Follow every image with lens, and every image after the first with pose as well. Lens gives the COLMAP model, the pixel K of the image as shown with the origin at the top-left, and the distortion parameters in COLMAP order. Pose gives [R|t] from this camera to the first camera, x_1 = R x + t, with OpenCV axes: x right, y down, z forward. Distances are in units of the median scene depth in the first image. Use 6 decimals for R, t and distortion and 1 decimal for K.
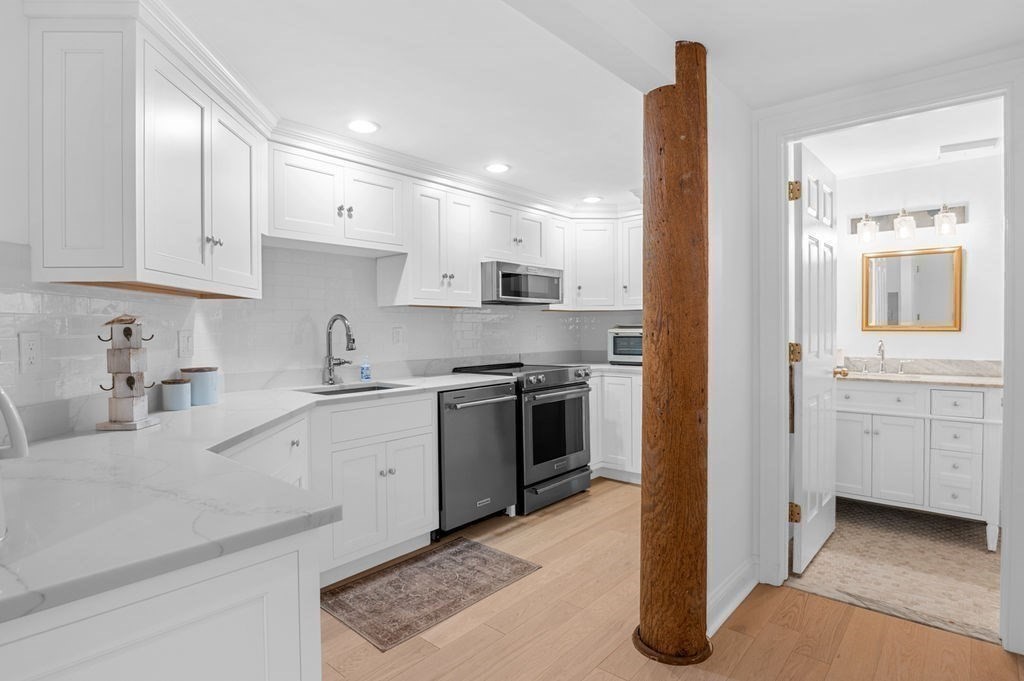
lens RADIAL K [[533.4, 0, 511.3], [0, 533.4, 333.9], [0, 0, 1]] dist [-0.000502, 0.000072]
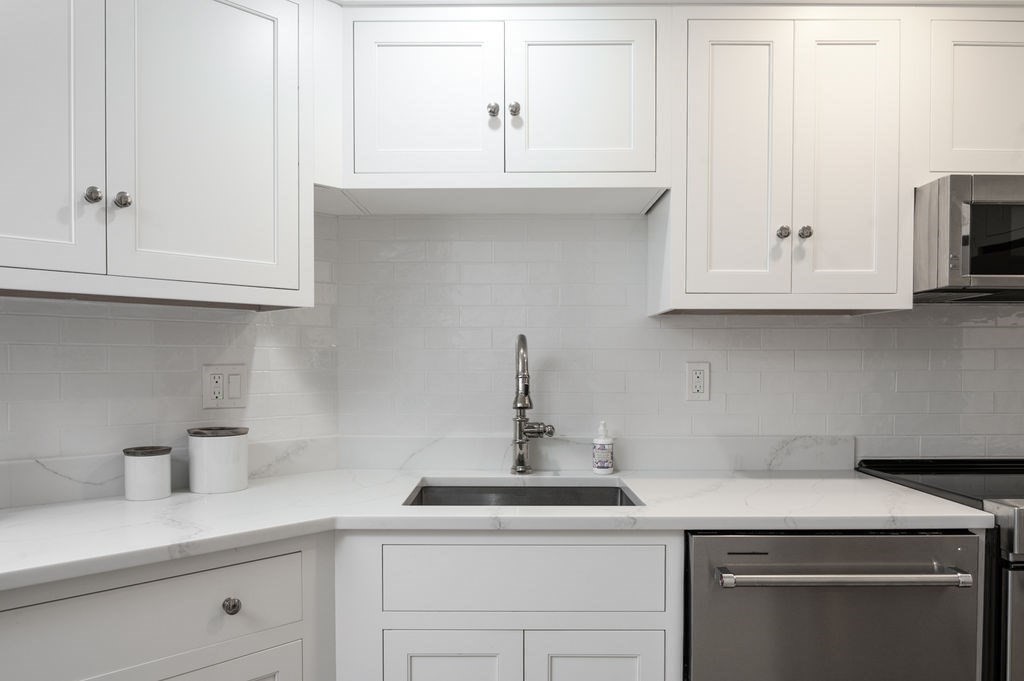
lens RADIAL K [[718.5, 0, 514.5], [0, 718.5, 371.9], [0, 0, 1]] dist [-0.005590, -0.001824]
pose [[0.656771, 0.020199, -0.753819, 0.147961], [-0.014786, 0.999794, 0.013908, -0.009442], [0.753945, 0.002011, 0.656935, 0.488547]]
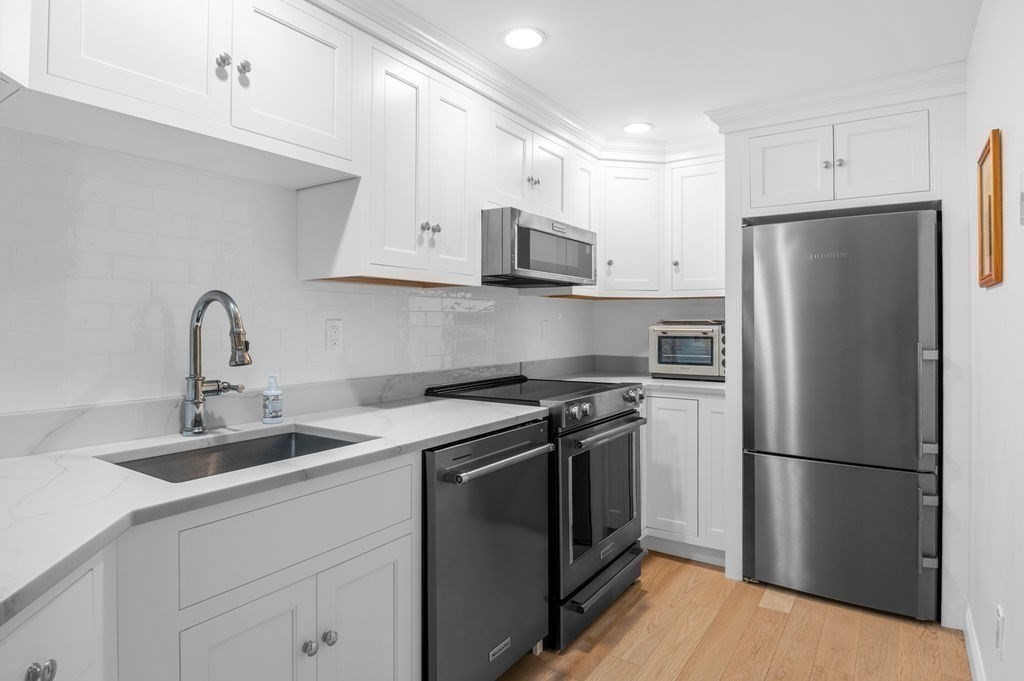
lens RADIAL K [[572.4, 0, 514.4], [0, 572.4, 314.2], [0, 0, 1]] dist [-0.008276, -0.002914]
pose [[0.991470, 0.011094, 0.129864, -0.107222], [-0.007584, 0.999593, -0.027494, -0.002520], [-0.130116, 0.026274, 0.991151, 0.395808]]
